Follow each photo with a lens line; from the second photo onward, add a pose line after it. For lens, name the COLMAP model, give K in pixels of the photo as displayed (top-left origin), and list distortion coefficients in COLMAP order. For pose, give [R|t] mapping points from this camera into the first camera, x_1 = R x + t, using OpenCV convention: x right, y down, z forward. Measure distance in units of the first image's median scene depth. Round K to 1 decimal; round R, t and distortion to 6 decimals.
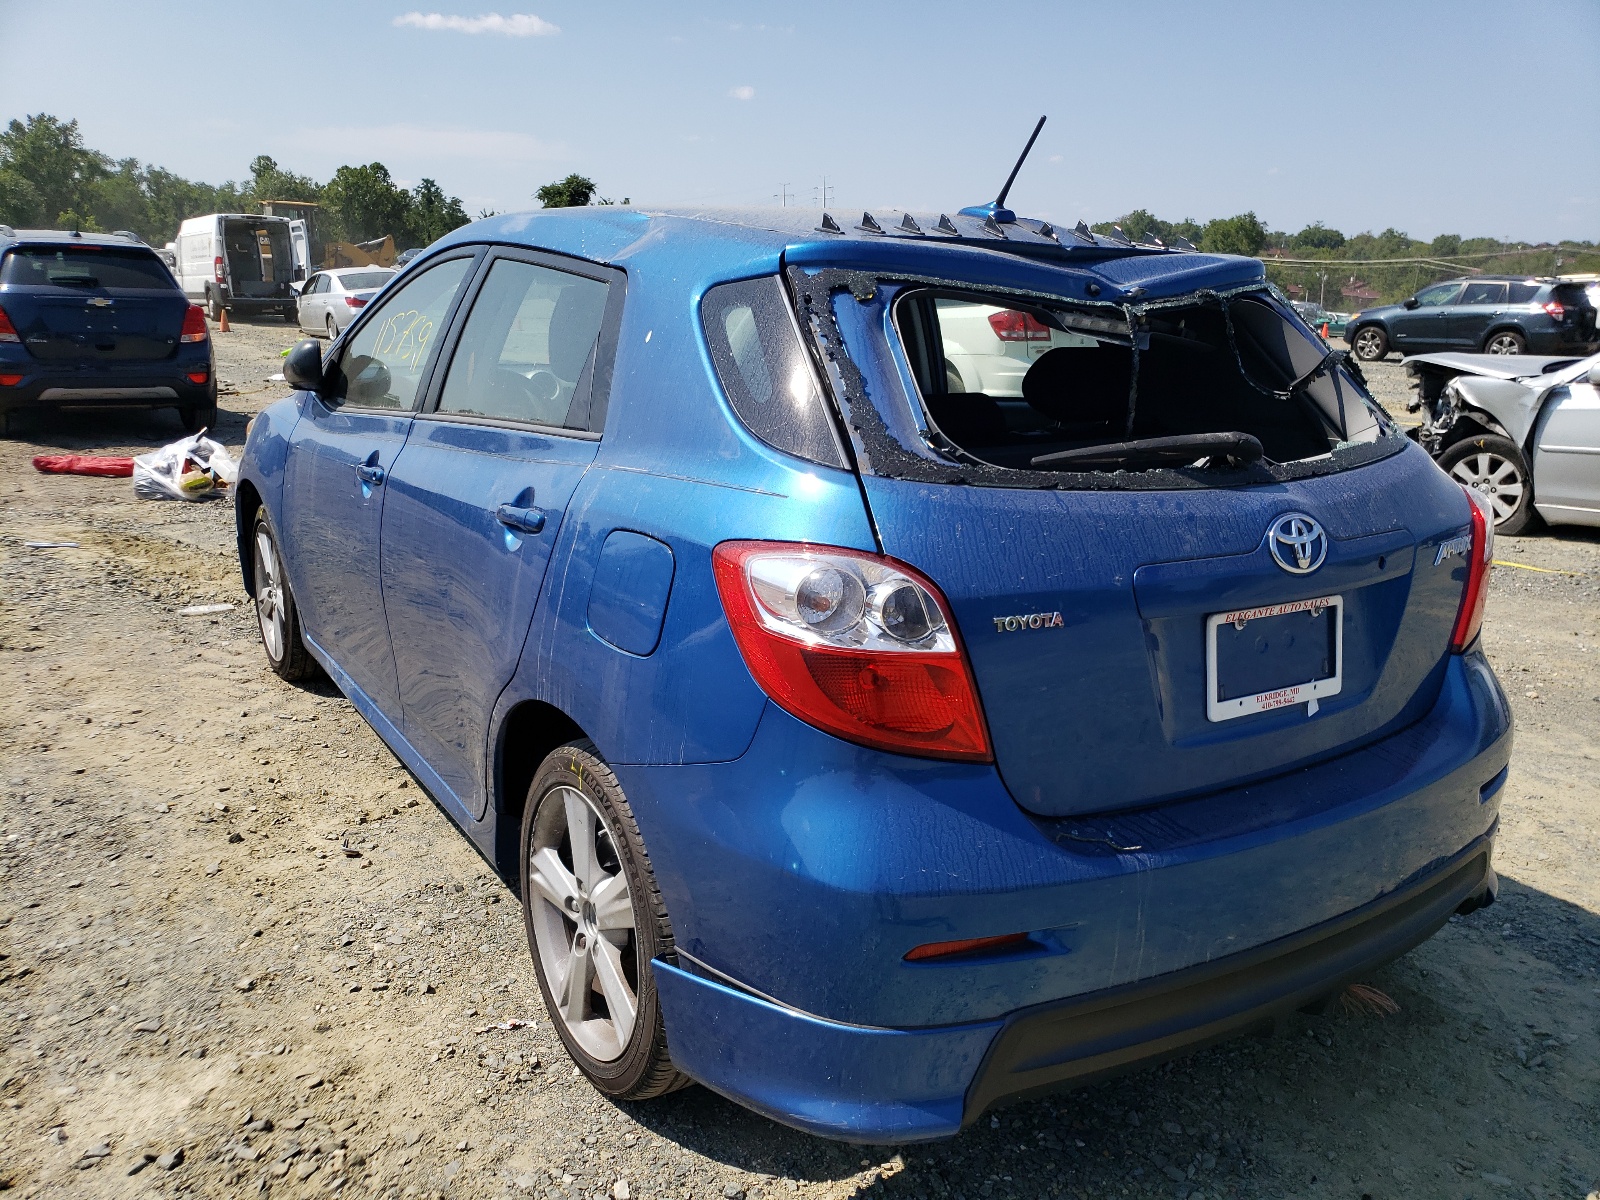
lens RADIAL K [[1182.8, 0, 800.0], [0, 1182.8, 600.0], [0, 0, 1]] dist [-0.003237, 0.036695]
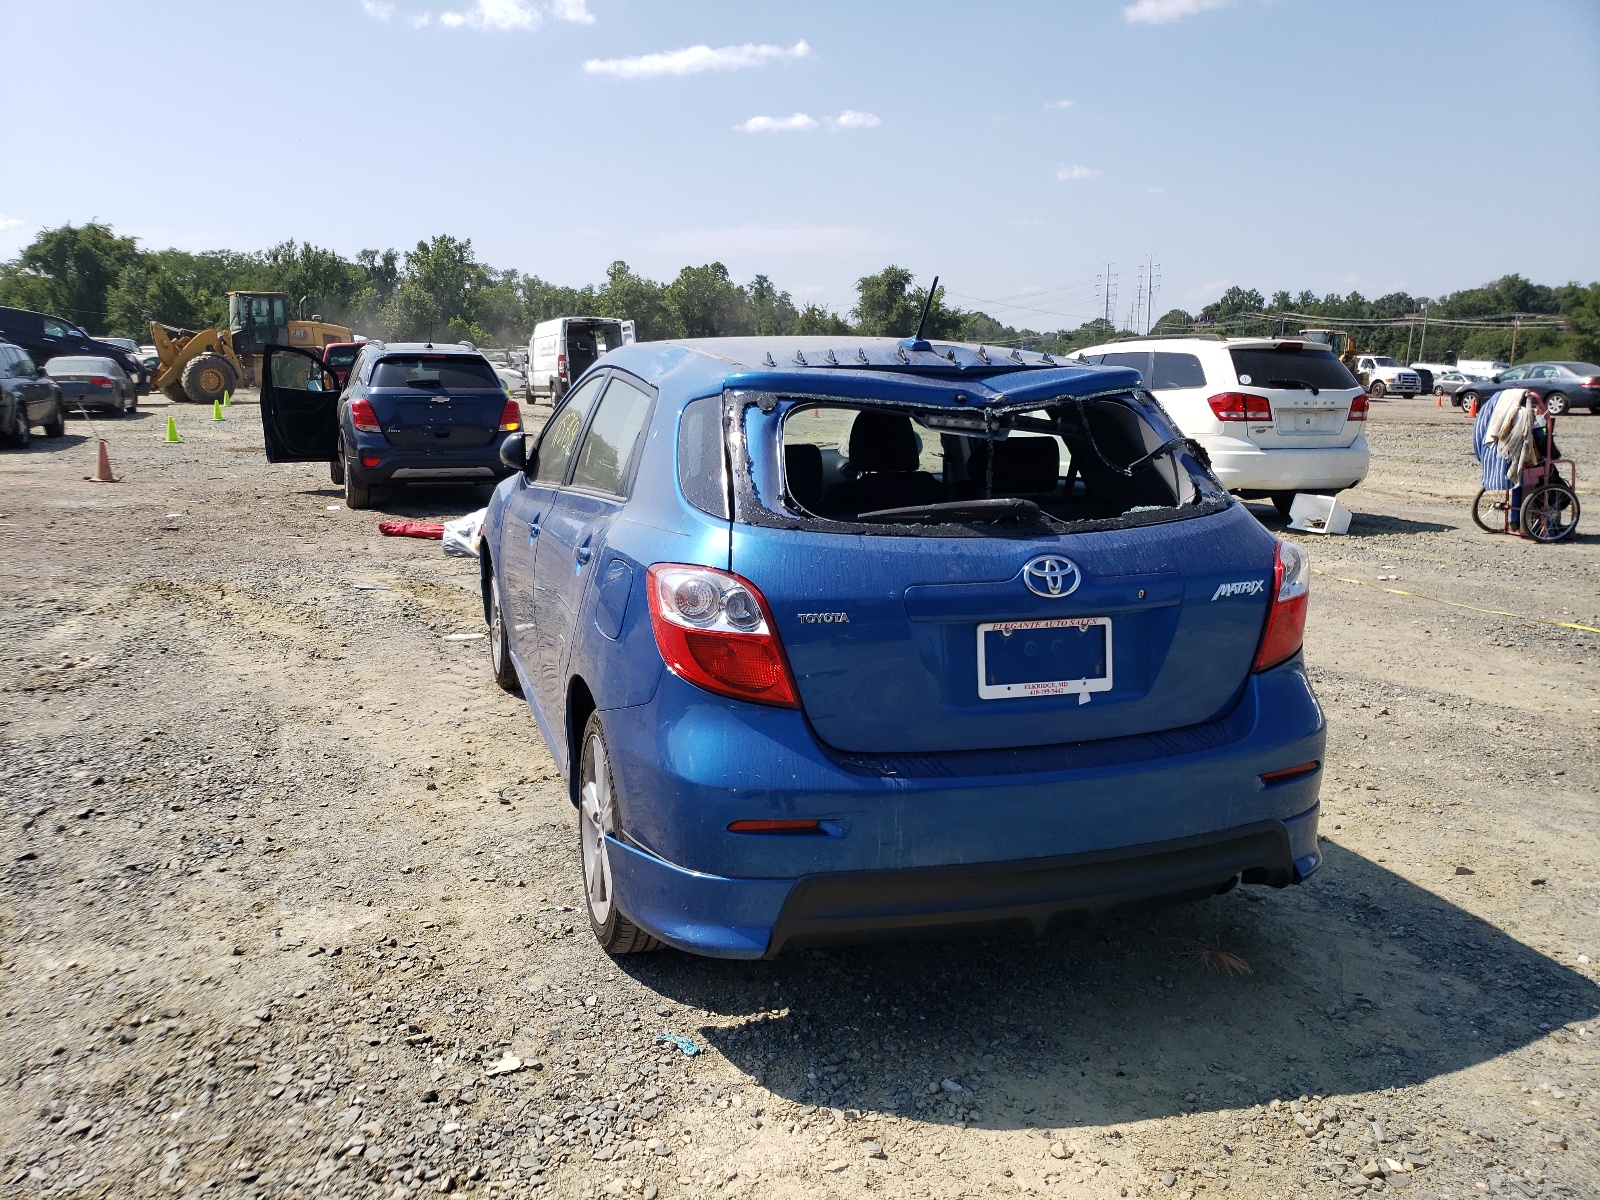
lens RADIAL K [[1217.0, 0, 844.8], [0, 1217.0, 590.9], [0, 0, 1]] dist [0.127661, -0.280793]
pose [[0.969171, 0.023585, -0.245259, 0.400983], [-0.042345, 0.996541, -0.071498, 0.062754], [0.242725, 0.079680, 0.966817, -0.351924]]
